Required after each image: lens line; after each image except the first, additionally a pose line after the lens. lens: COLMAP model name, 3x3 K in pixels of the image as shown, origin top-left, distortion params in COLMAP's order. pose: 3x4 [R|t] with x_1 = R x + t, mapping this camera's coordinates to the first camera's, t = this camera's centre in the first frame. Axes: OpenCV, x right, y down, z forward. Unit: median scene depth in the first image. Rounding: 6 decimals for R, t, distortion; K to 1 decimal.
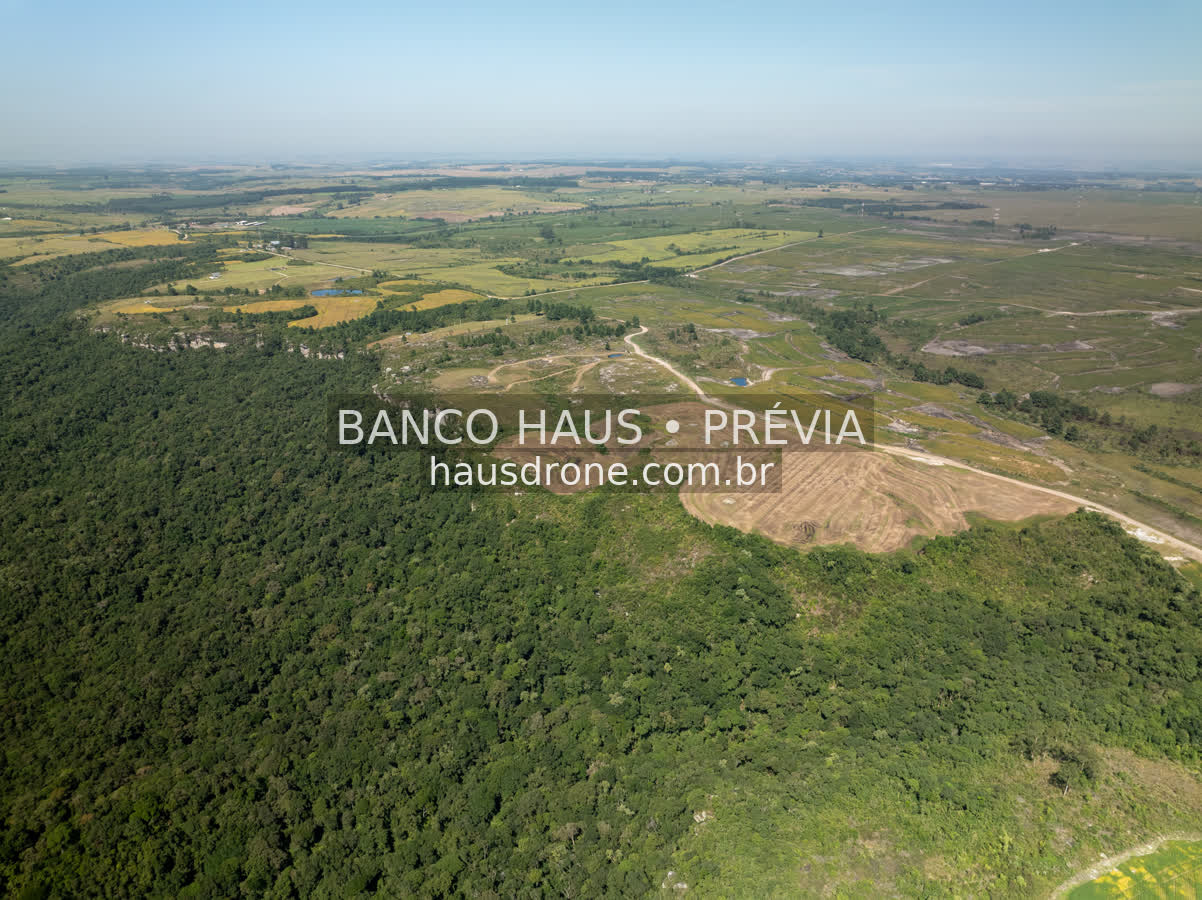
lens RADIAL K [[846.4, 0, 602.1], [0, 846.4, 451.2], [0, 0, 1]] dist [-0.048423, 0.019224]
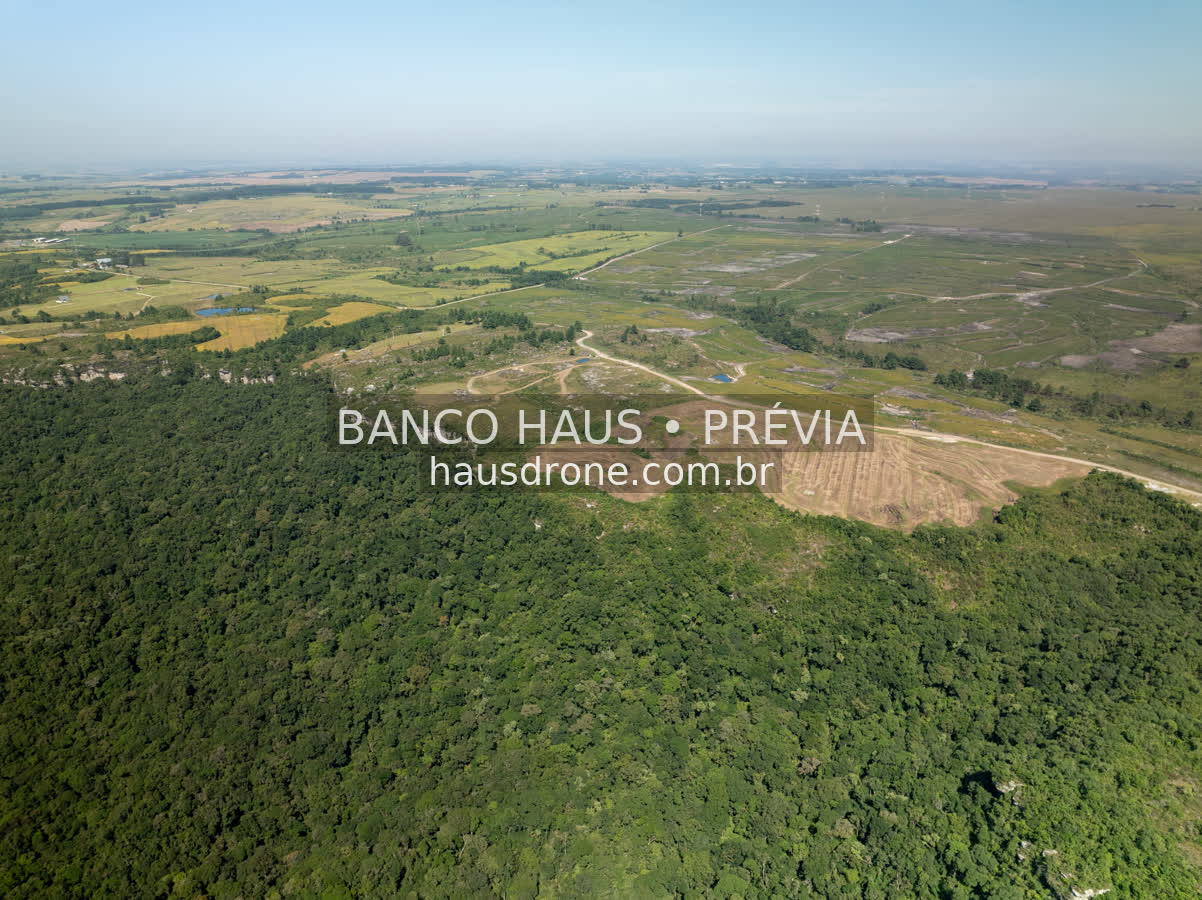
lens RADIAL K [[846.4, 0, 605.6], [0, 846.4, 452.2], [0, 0, 1]] dist [-0.048423, 0.019224]
pose [[0.971409, -0.082879, 0.222476, -0.157253], [0.083579, 0.996481, 0.006283, -0.008390], [-0.222214, 0.012491, 0.974918, 0.024994]]
